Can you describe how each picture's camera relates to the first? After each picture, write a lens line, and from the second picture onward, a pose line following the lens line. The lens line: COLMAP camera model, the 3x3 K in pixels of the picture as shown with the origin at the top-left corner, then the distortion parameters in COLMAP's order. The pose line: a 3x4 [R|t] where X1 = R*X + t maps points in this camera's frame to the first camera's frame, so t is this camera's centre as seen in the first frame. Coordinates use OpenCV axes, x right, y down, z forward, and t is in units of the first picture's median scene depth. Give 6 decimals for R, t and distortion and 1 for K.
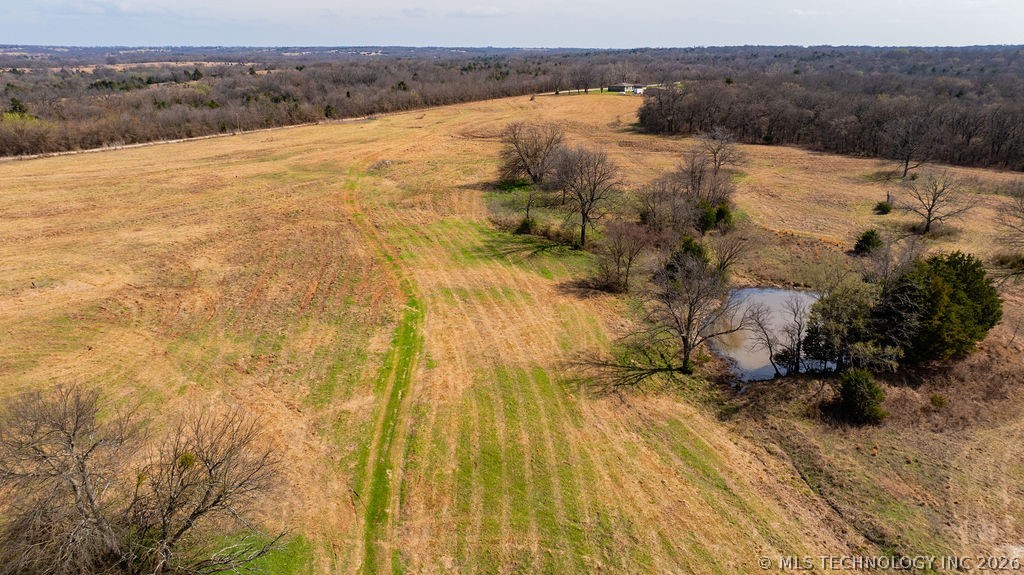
lens RADIAL K [[719.9, 0, 516.1], [0, 719.9, 283.1], [0, 0, 1]] dist [-0.032346, 0.026223]
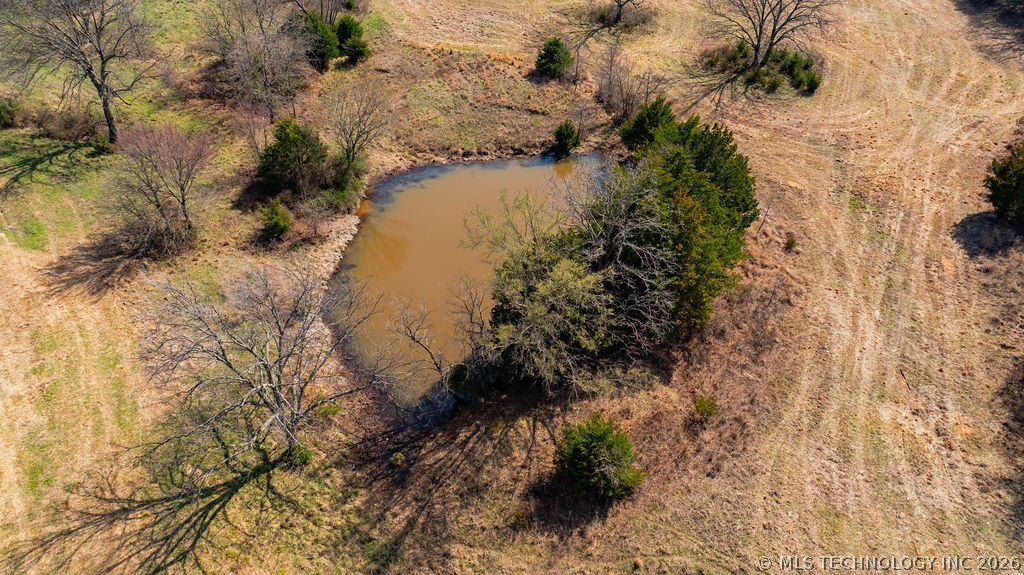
lens RADIAL K [[719.9, 0, 516.1], [0, 719.9, 283.1], [0, 0, 1]] dist [-0.032346, 0.026223]
pose [[0.899984, -0.264445, 0.346550, 0.186808], [0.132576, 0.923366, 0.360303, -0.134467], [-0.415273, -0.278323, 0.866074, 0.407592]]
